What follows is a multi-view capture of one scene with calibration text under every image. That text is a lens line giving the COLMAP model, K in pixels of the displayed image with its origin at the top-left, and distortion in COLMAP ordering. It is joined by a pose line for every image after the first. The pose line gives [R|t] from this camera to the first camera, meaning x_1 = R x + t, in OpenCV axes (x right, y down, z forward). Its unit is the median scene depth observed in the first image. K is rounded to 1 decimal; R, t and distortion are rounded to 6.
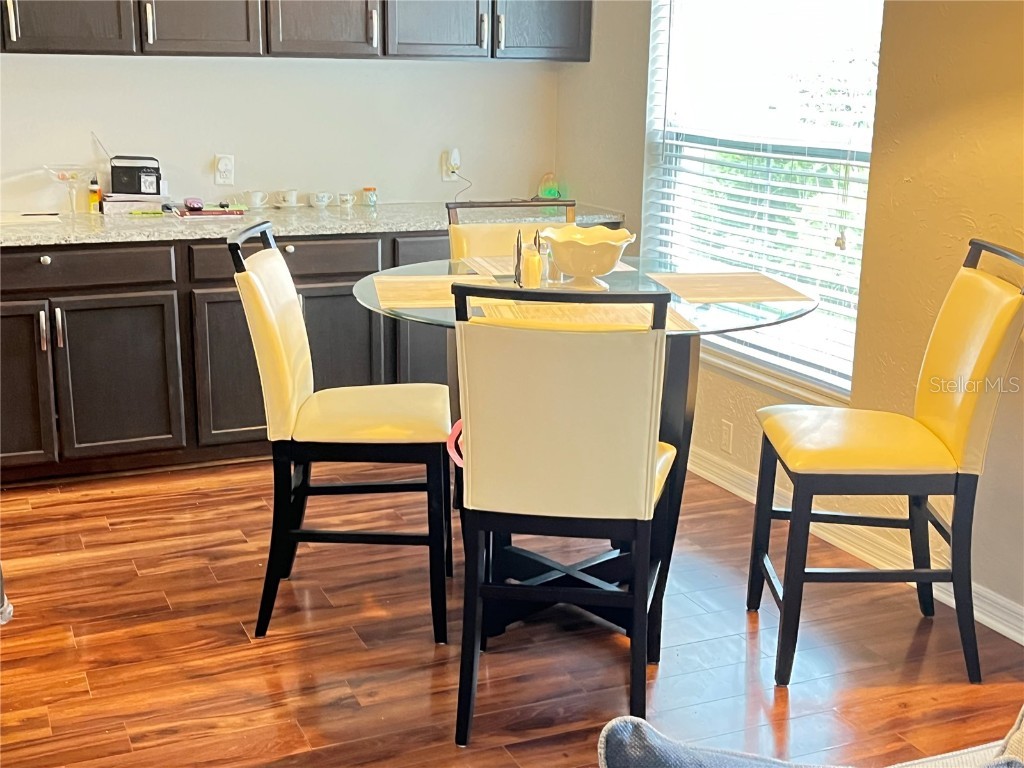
lens RADIAL K [[1272.0, 0, 512.0], [0, 1272.0, 384.0], [0, 0, 1]] dist [0.182108, -0.527086]
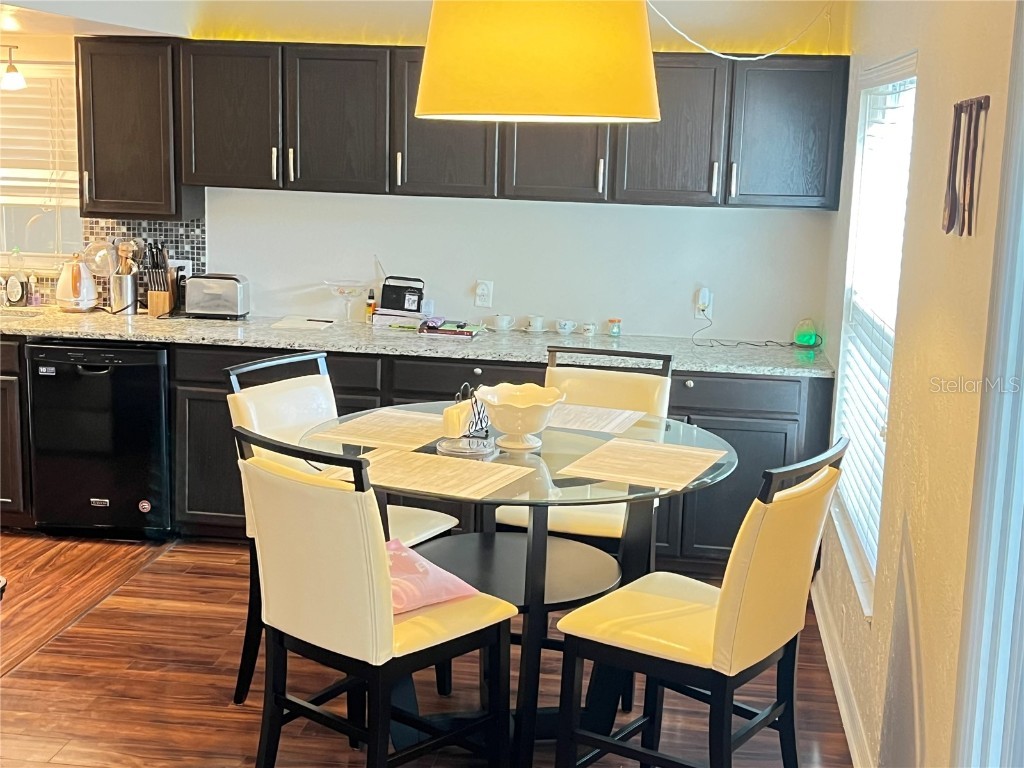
lens RADIAL K [[1338.4, 0, 526.7], [0, 1338.4, 381.3], [0, 0, 1]] dist [0.207857, -0.660657]
pose [[0.858256, 0.112225, -0.500802, 0.415523], [-0.148822, 0.988294, -0.033578, -0.060961], [0.491171, 0.103349, 0.864910, 0.024365]]
